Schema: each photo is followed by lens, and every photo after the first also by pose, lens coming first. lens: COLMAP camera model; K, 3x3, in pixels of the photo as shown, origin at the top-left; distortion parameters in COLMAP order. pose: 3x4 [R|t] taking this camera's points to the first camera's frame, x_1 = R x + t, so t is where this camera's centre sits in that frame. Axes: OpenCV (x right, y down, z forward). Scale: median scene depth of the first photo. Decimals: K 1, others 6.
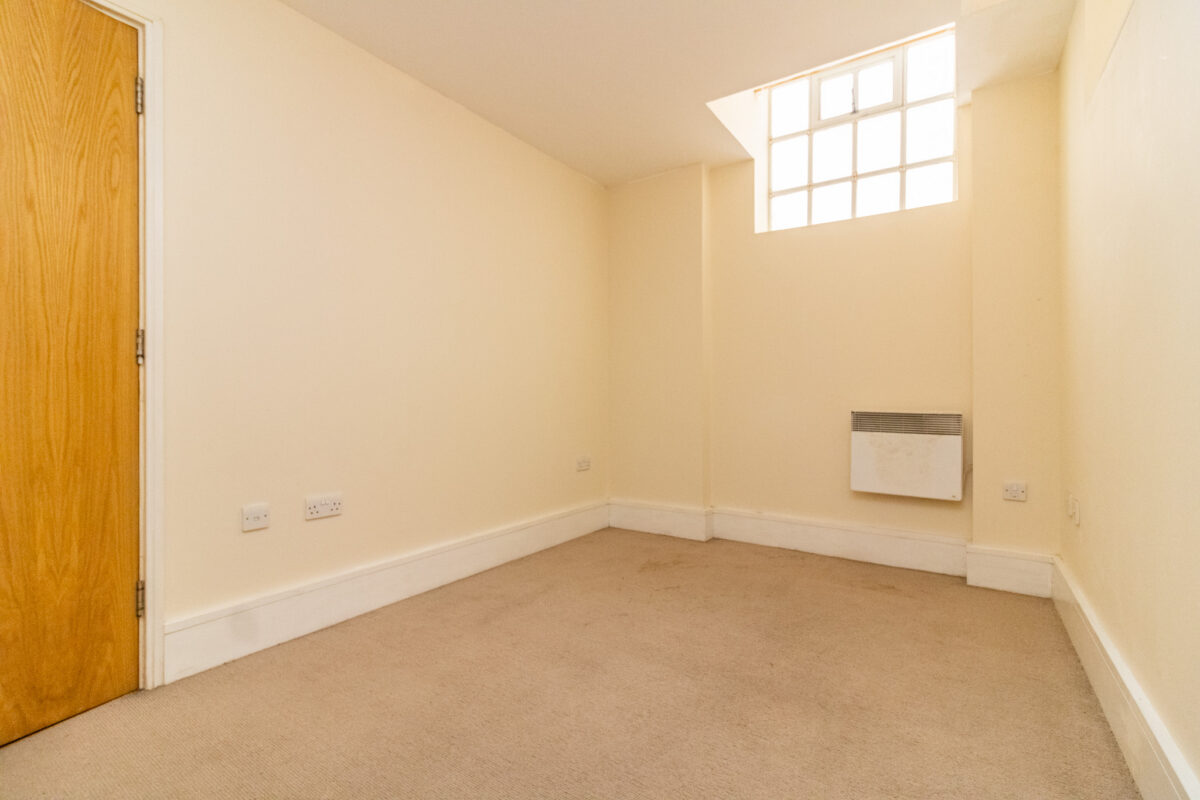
lens RADIAL K [[543.9, 0, 600.0], [0, 543.9, 400.0], [0, 0, 1]] dist [0.000712, 0.000320]
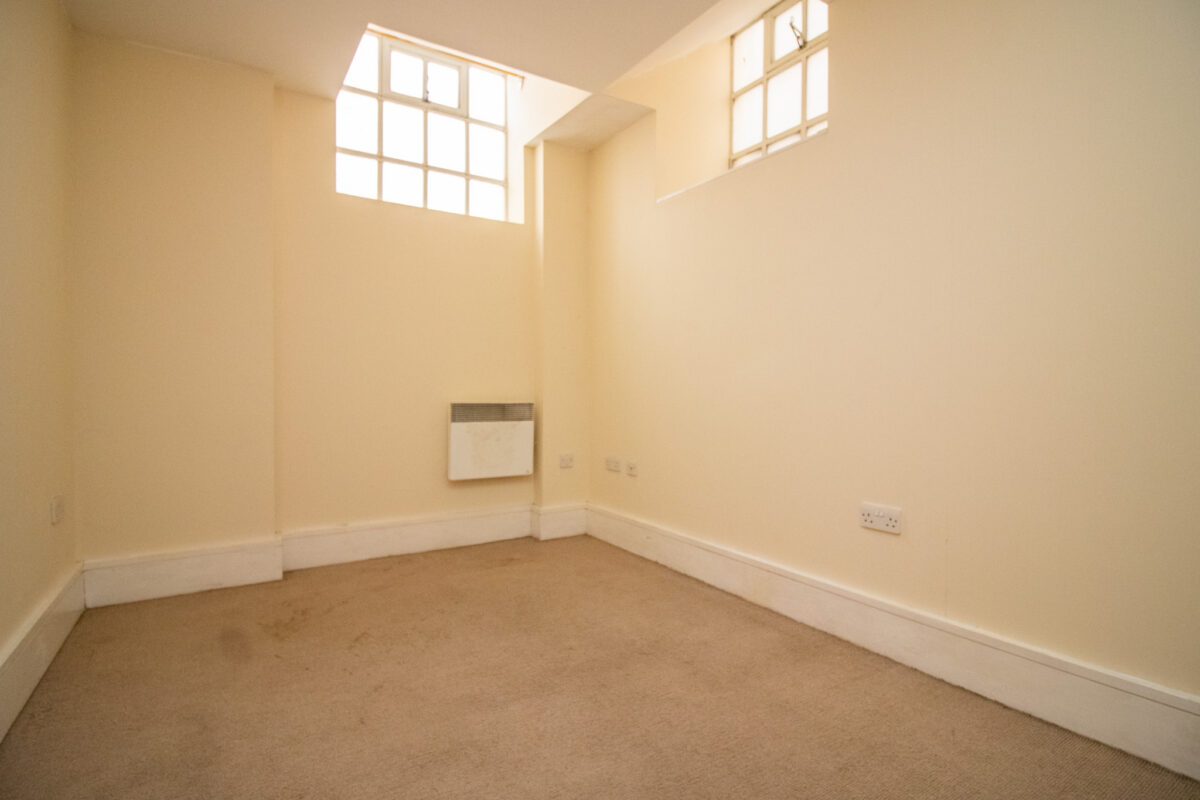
lens RADIAL K [[577.7, 0, 597.8], [0, 577.7, 395.5], [0, 0, 1]] dist [-0.001702, -0.000293]
pose [[0.406444, -0.017158, 0.913515, -0.413262], [-0.000069, 0.999823, 0.018810, -0.013294], [-0.913676, -0.007708, 0.406370, 0.311036]]
